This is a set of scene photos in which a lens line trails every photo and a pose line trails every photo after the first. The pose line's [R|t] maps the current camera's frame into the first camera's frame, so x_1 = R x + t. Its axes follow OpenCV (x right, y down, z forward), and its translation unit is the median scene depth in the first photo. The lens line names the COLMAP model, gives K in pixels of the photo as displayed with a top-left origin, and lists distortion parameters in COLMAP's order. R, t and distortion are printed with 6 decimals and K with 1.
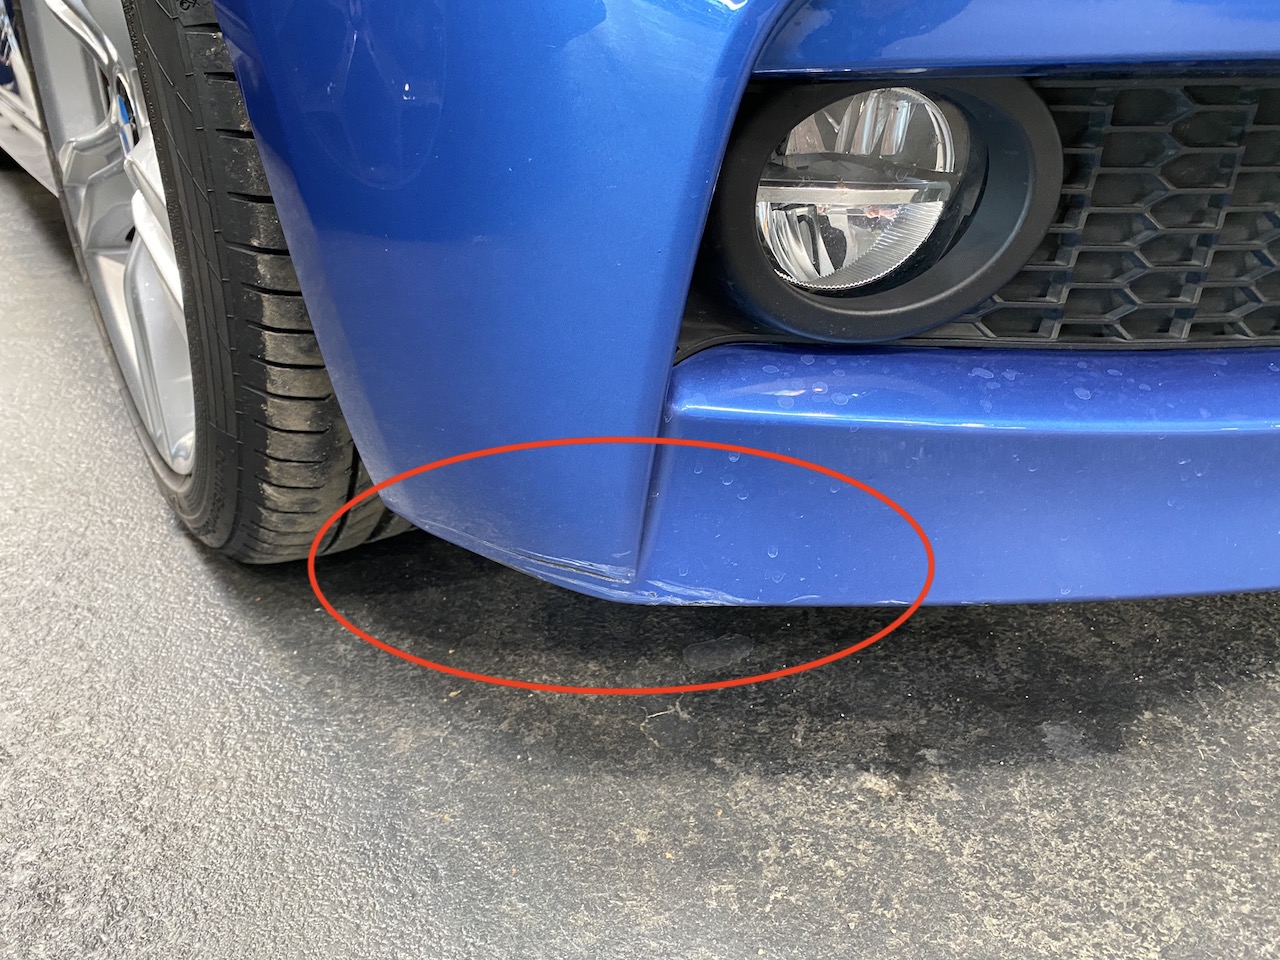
lens RADIAL K [[1009.6, 0, 640.0], [0, 1009.6, 480.0], [0, 0, 1]] dist [0.033043, -0.001154]
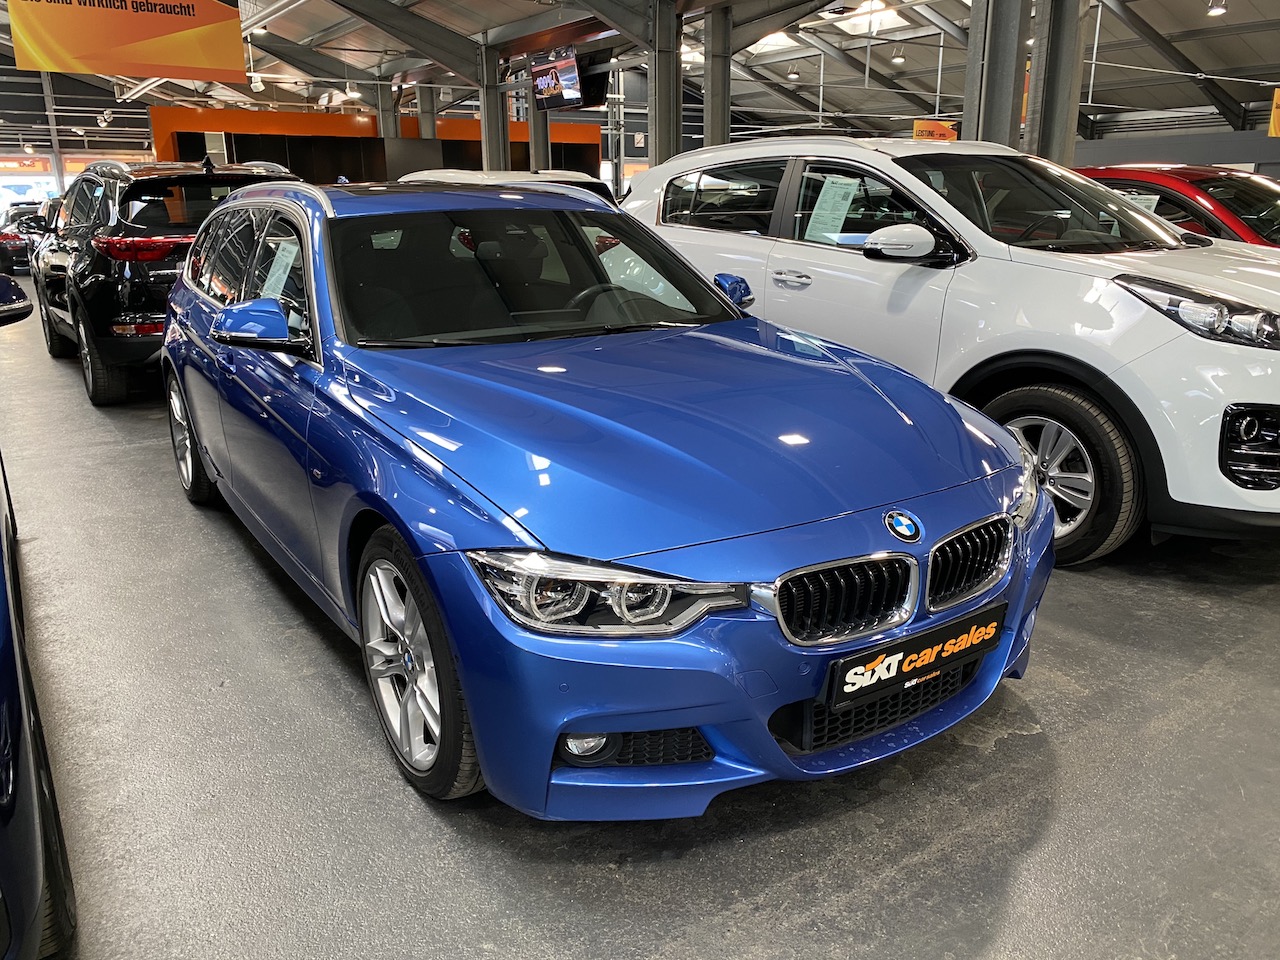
lens RADIAL K [[1009.6, 0, 640.0], [0, 1009.6, 480.0], [0, 0, 1]] dist [0.033043, -0.001154]
pose [[0.999665, 0.004290, -0.025526, 0.417853], [-0.008270, 0.987420, -0.157904, -0.525526], [0.024528, 0.158062, 0.987125, -2.944934]]
